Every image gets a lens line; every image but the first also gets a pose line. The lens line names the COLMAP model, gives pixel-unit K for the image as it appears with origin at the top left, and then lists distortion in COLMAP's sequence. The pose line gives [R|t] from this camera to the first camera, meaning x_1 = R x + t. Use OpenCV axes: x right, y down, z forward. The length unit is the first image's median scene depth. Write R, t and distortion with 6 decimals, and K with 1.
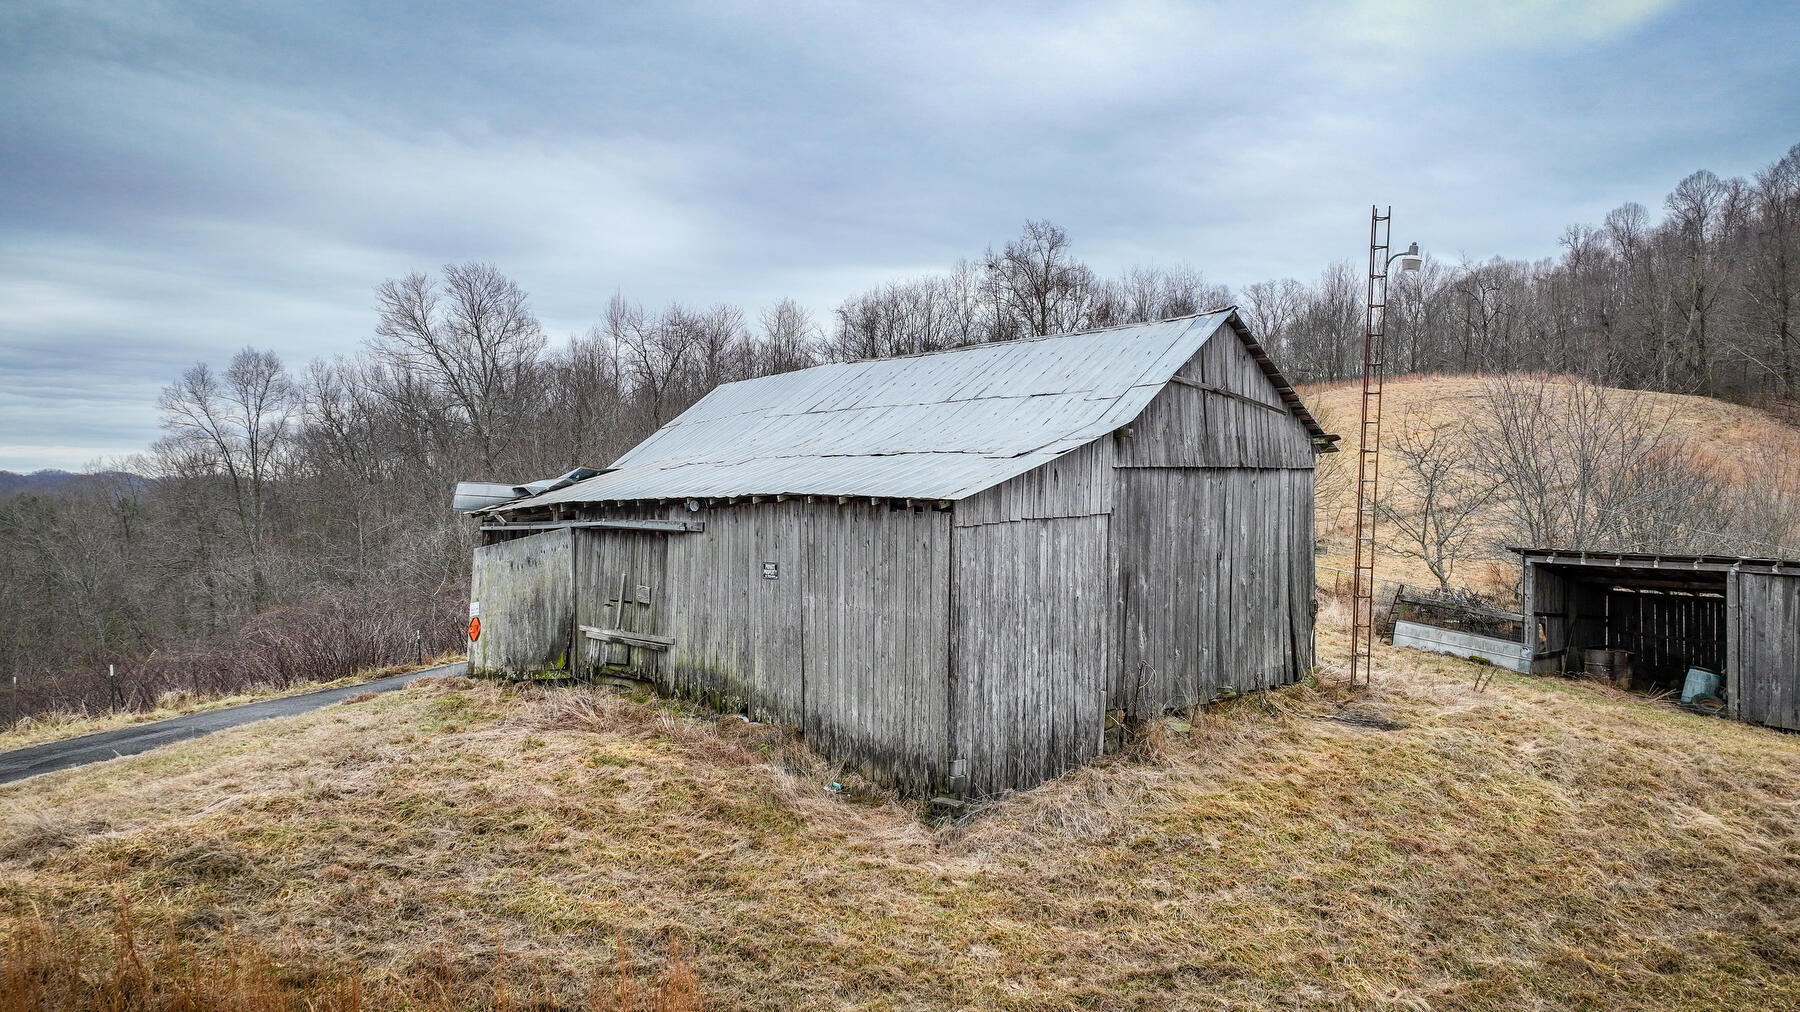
lens RADIAL K [[1266.4, 0, 900.0], [0, 1266.4, 506.0], [0, 0, 1]] dist [-0.000298, 0.019488]
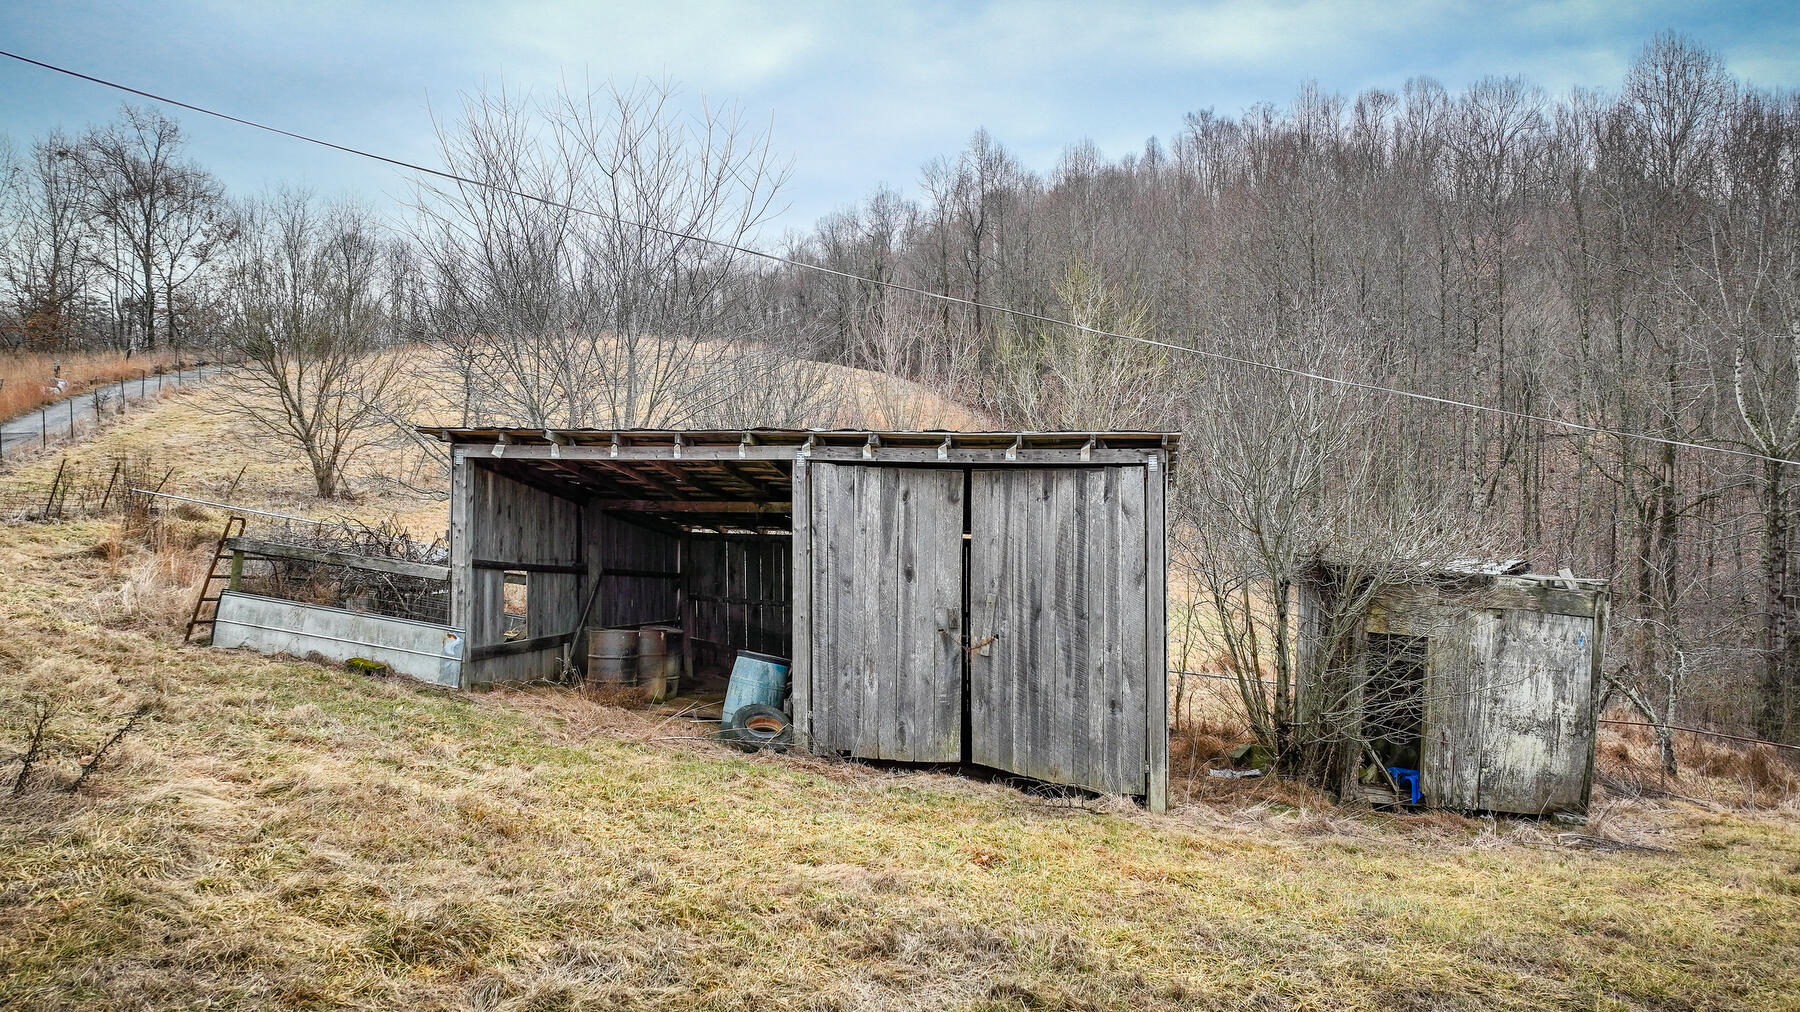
lens RADIAL K [[1266.4, 0, 900.0], [0, 1266.4, 506.0], [0, 0, 1]] dist [-0.000298, 0.019488]
pose [[0.844794, -0.008838, 0.535019, 0.391350], [0.006283, 0.999959, 0.006597, 0.062689], [-0.535055, -0.002212, 0.844815, 0.516428]]
